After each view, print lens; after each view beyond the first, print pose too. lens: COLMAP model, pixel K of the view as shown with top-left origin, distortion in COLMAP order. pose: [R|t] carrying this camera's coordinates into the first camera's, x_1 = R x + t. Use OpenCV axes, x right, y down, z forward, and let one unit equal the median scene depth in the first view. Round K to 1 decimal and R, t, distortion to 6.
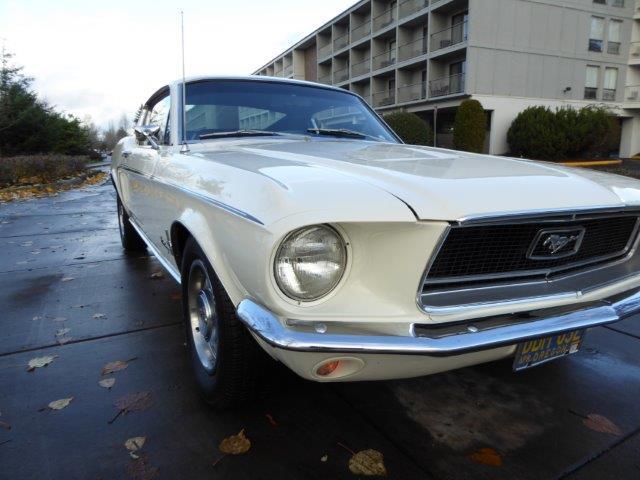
lens RADIAL K [[457.8, 0, 324.9], [0, 457.8, 242.0], [0, 0, 1]] dist [-0.061014, 0.040202]
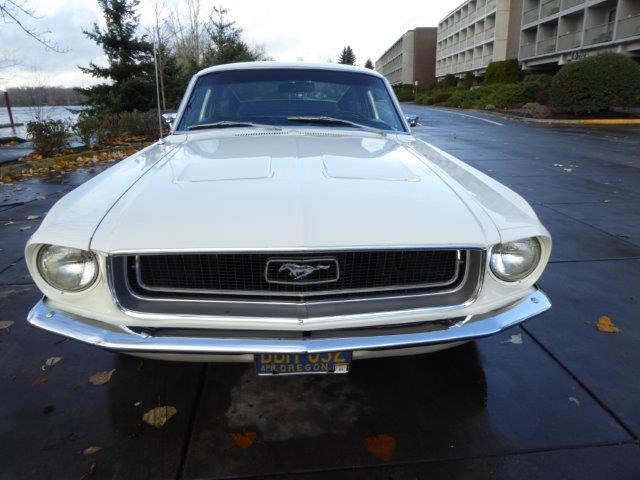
lens RADIAL K [[457.8, 0, 324.9], [0, 457.8, 242.0], [0, 0, 1]] dist [-0.061014, 0.040202]
pose [[0.914826, 0.118882, -0.385955, 0.822835], [-0.072678, 0.988551, 0.132227, -0.177041], [0.397255, -0.092914, 0.912992, 0.043787]]
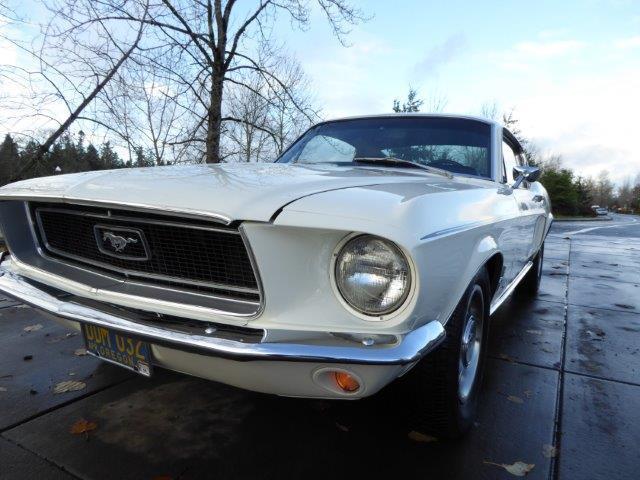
lens RADIAL K [[457.8, 0, 324.9], [0, 457.8, 242.0], [0, 0, 1]] dist [-0.061014, 0.040202]
pose [[0.521776, 0.100992, -0.847083, 1.354513], [-0.203213, 0.979098, -0.008442, -0.068870], [0.828525, 0.176544, 0.531393, 0.717731]]
